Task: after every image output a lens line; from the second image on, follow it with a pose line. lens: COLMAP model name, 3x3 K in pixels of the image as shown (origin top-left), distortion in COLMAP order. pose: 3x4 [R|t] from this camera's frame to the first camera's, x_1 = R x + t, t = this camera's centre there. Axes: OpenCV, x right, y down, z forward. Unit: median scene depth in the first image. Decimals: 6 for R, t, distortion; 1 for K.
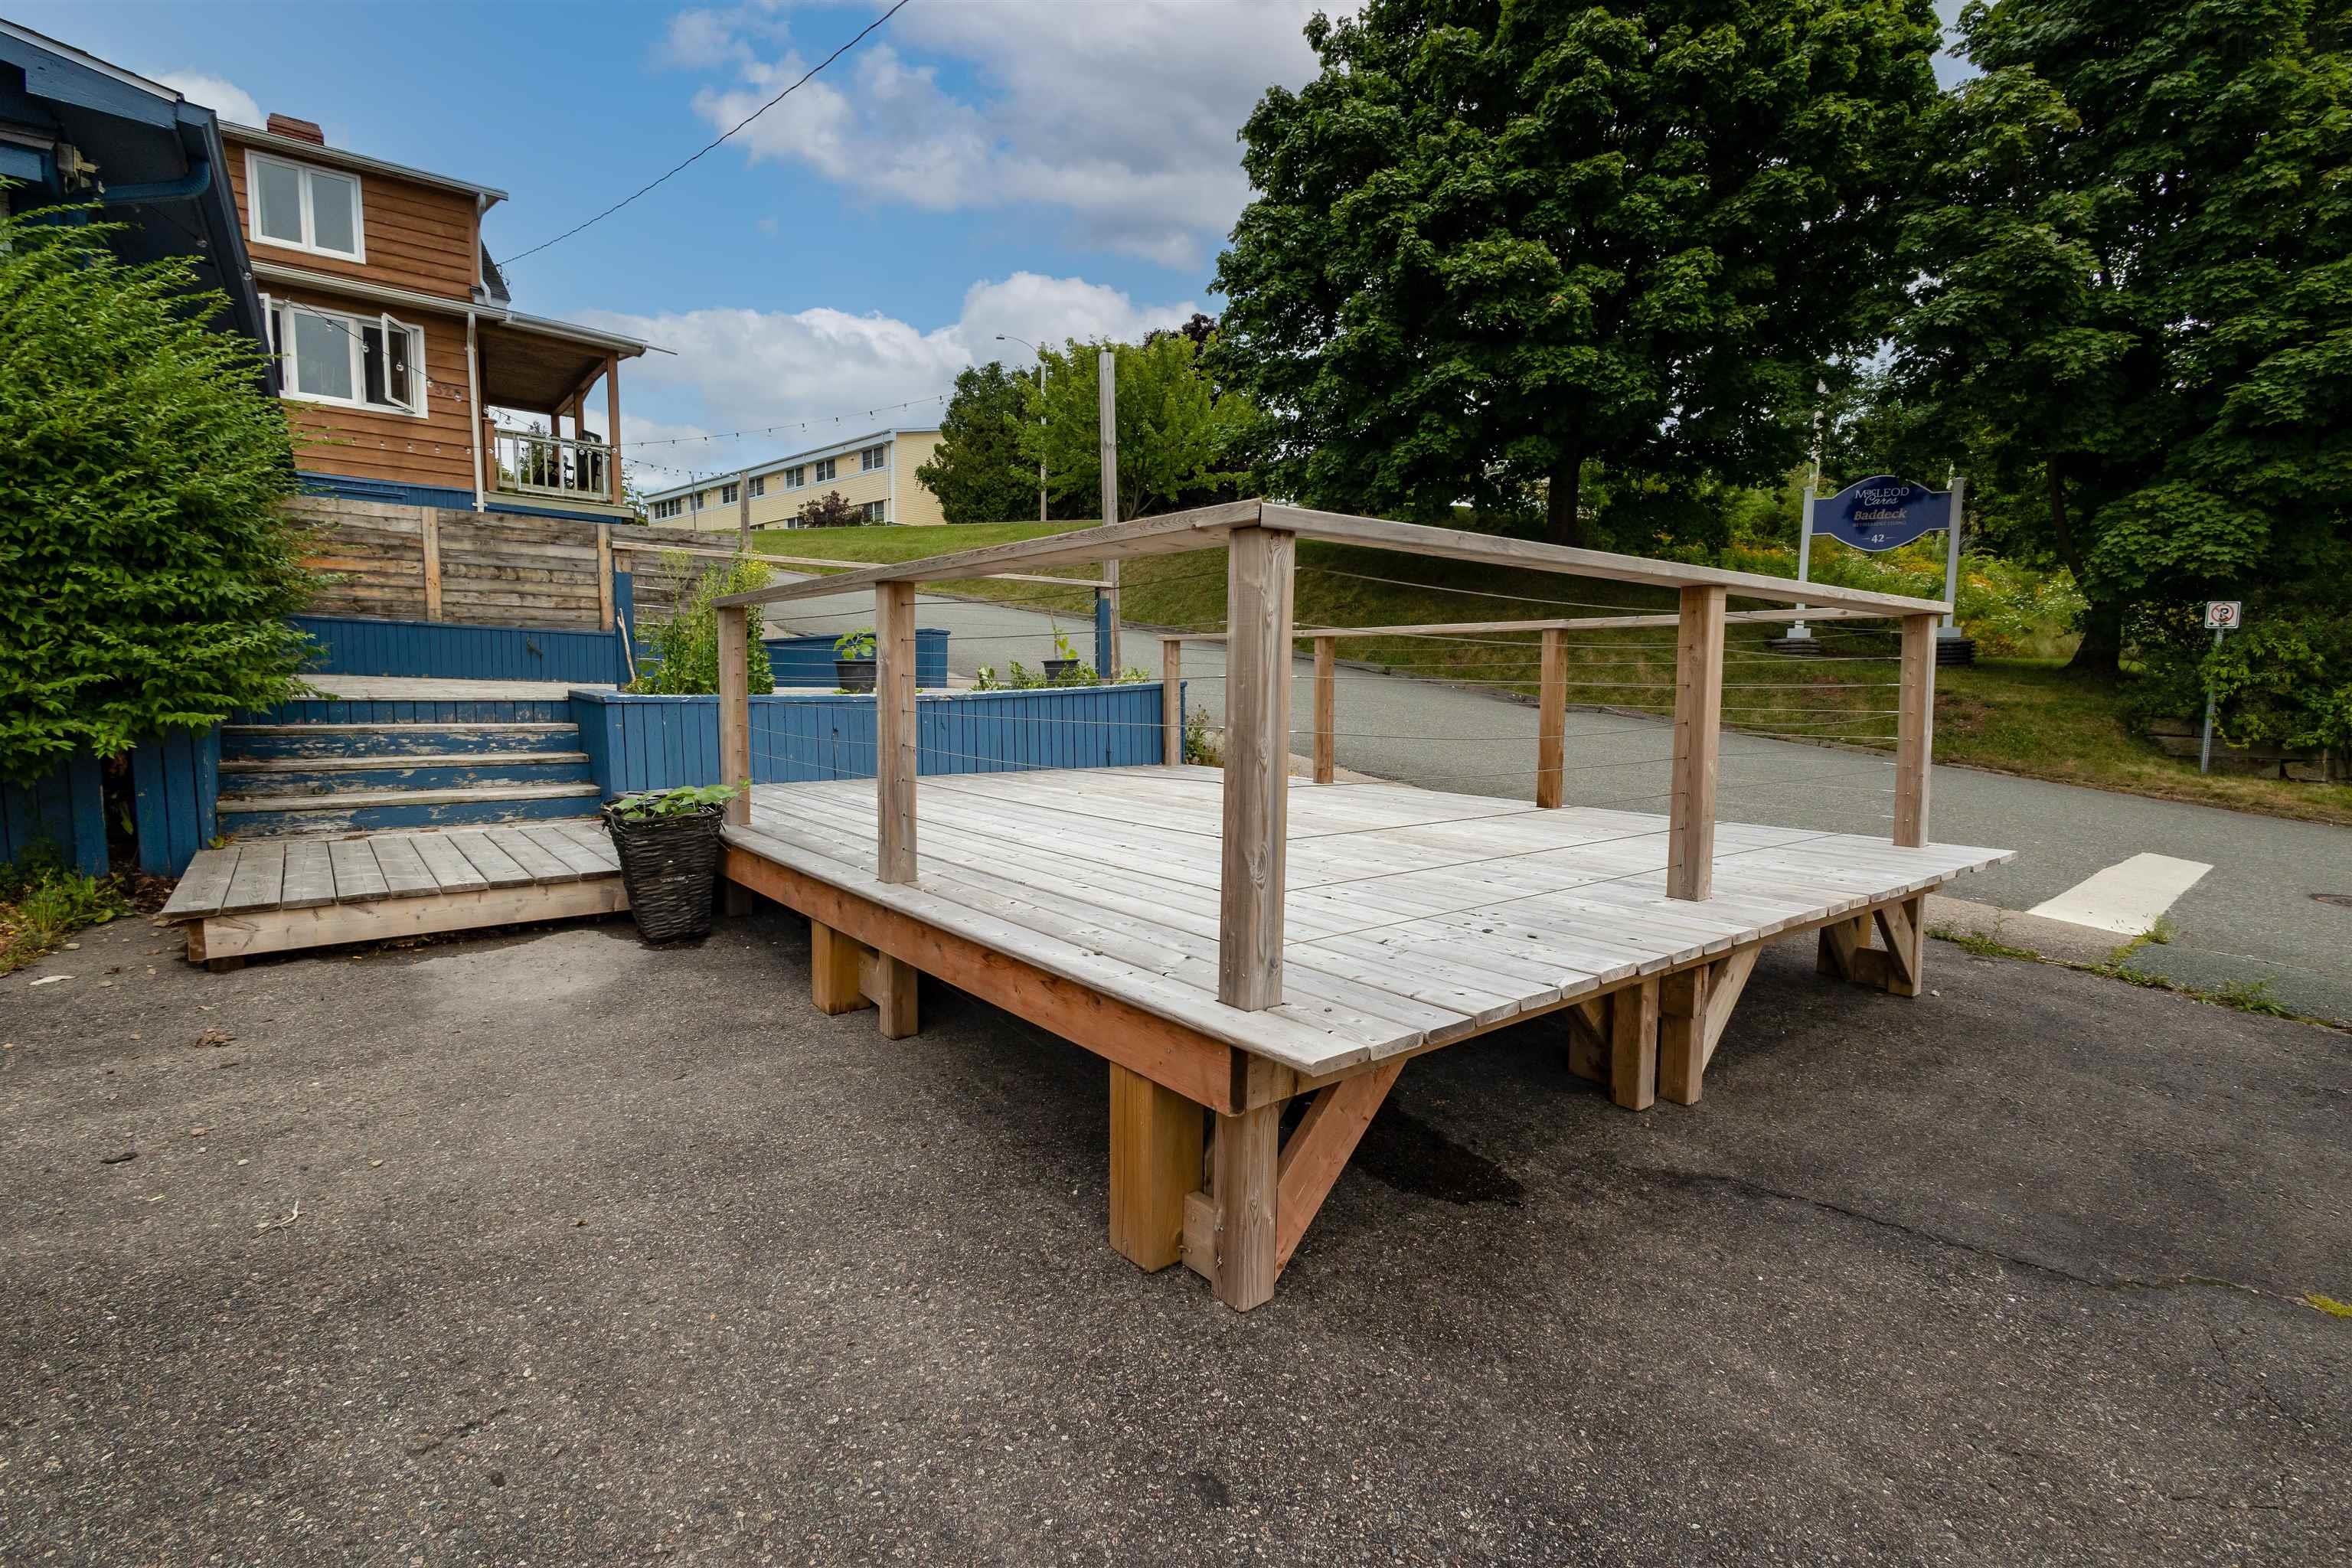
lens RADIAL K [[1074.3, 0, 1176.0], [0, 1074.3, 784.0], [0, 0, 1]] dist [0.020064, 0.000205]
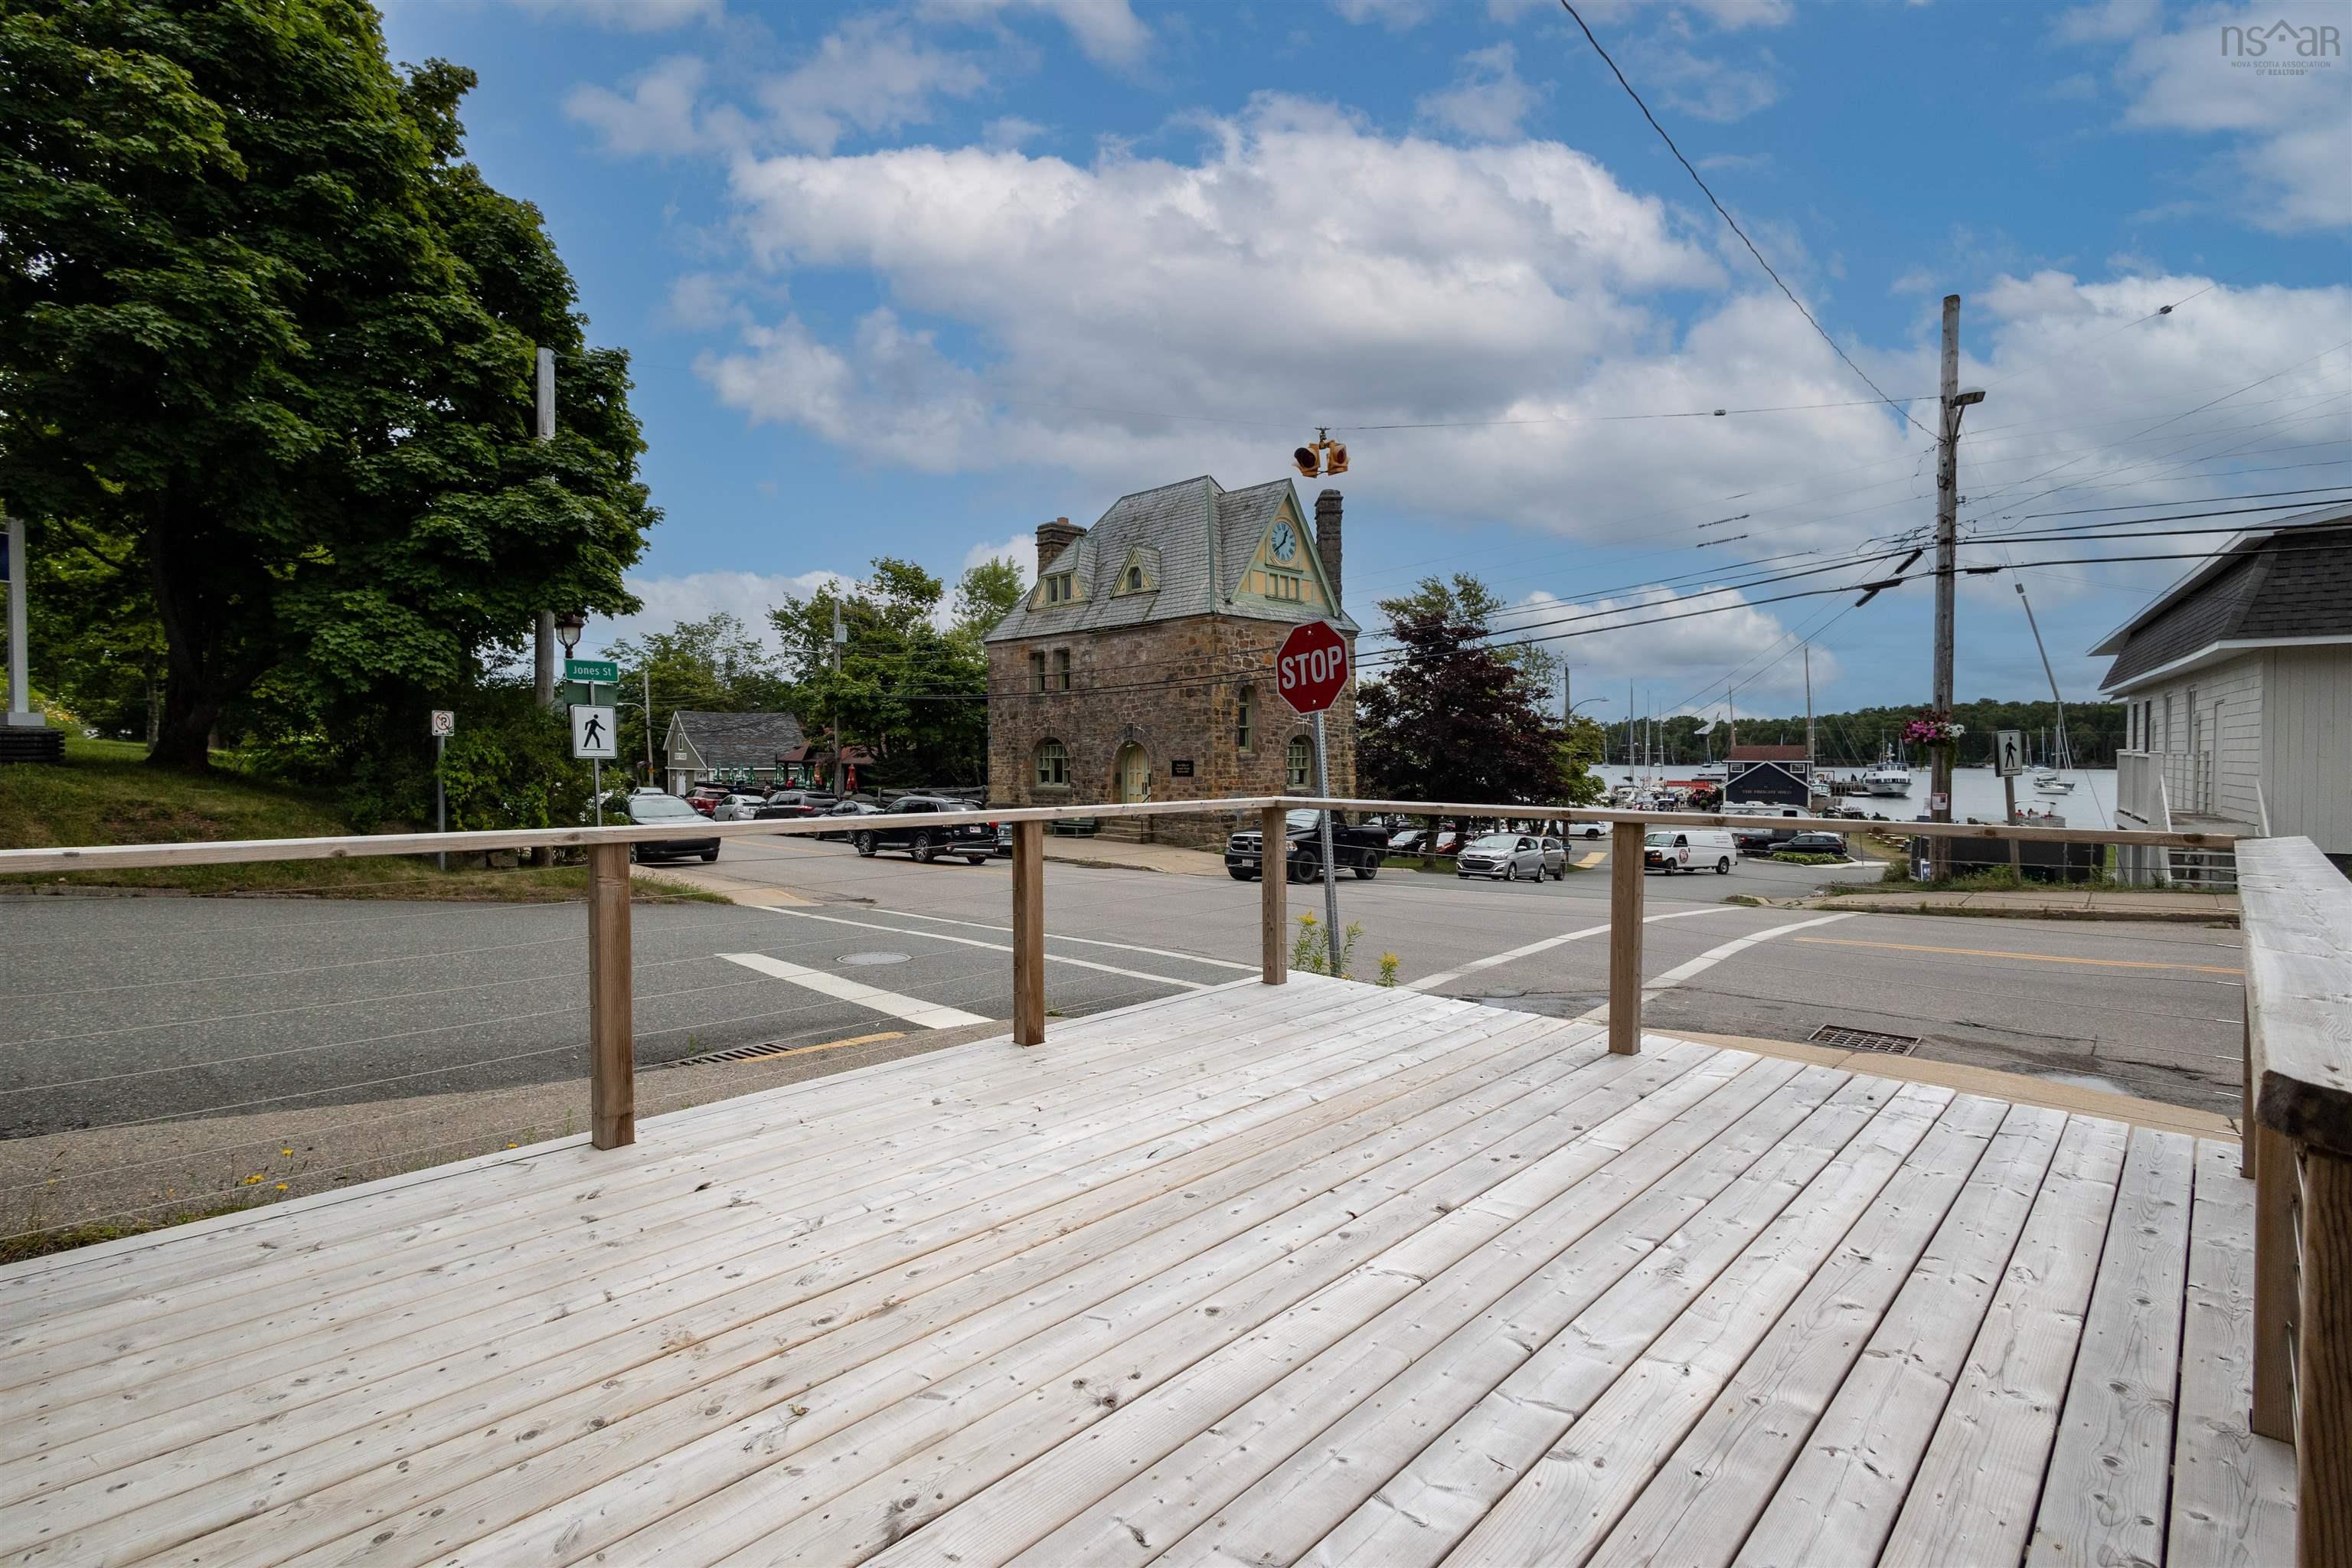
lens RADIAL K [[1074.3, 0, 1176.0], [0, 1074.3, 784.0], [0, 0, 1]] dist [0.020064, 0.000205]
pose [[-0.120712, -0.036557, 0.992014, -0.446712], [0.094440, 0.994366, 0.048136, -0.187266], [-0.988185, 0.099496, -0.116580, 0.992145]]
